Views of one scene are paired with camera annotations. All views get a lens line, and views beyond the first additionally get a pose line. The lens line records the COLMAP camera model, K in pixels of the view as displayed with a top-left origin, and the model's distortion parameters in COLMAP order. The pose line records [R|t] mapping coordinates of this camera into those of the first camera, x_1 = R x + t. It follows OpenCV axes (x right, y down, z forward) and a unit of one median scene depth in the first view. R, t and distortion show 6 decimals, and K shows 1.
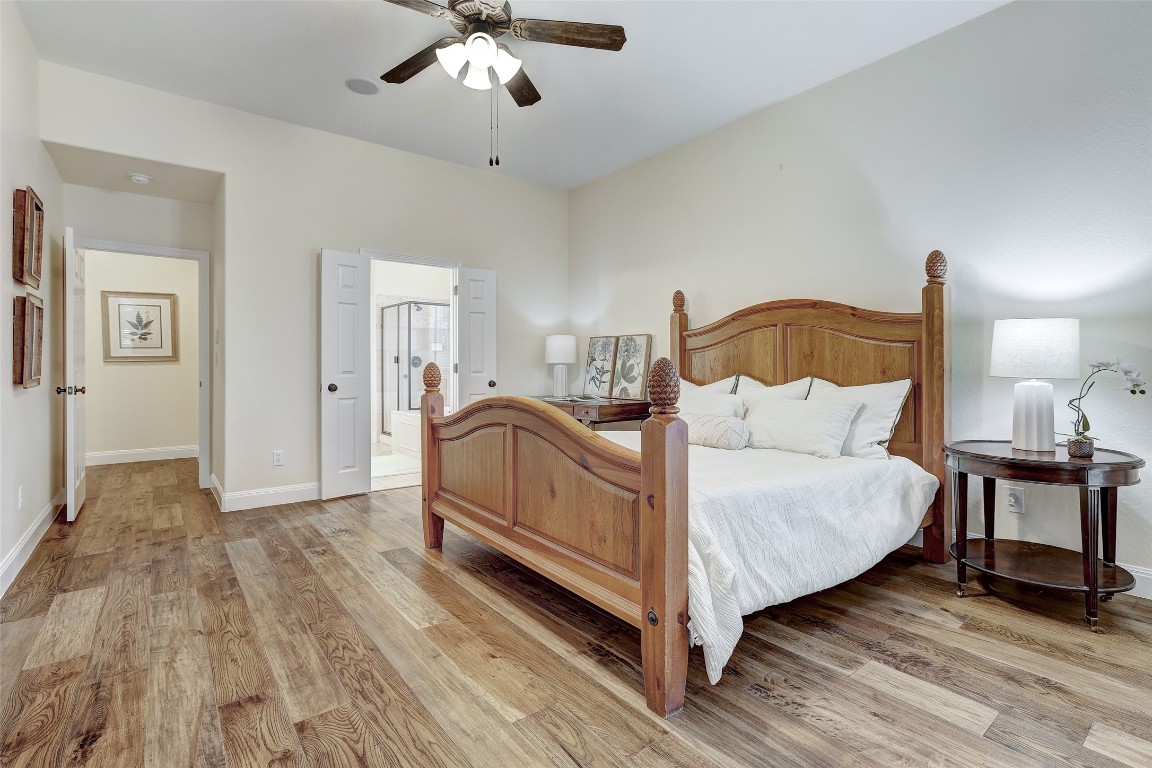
lens RADIAL K [[542.6, 0, 554.2], [0, 542.6, 371.0], [0, 0, 1]] dist [-0.002861, -0.000365]
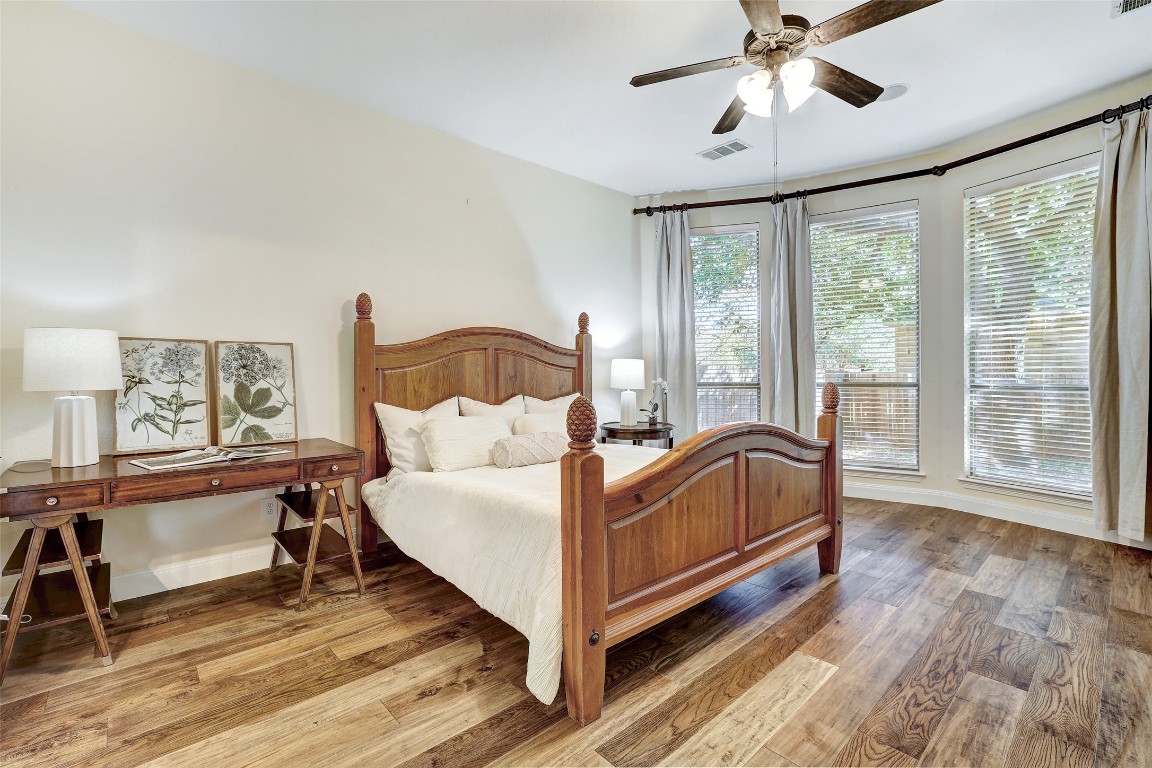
lens RADIAL K [[524.3, 0, 572.9], [0, 524.3, 369.5], [0, 0, 1]] dist [-0.023137, 0.010808]
pose [[-0.112878, 0.009369, 0.993565, -0.841828], [0.018326, 0.999805, -0.007346, -0.039268], [-0.993440, 0.017379, -0.113027, 1.177321]]
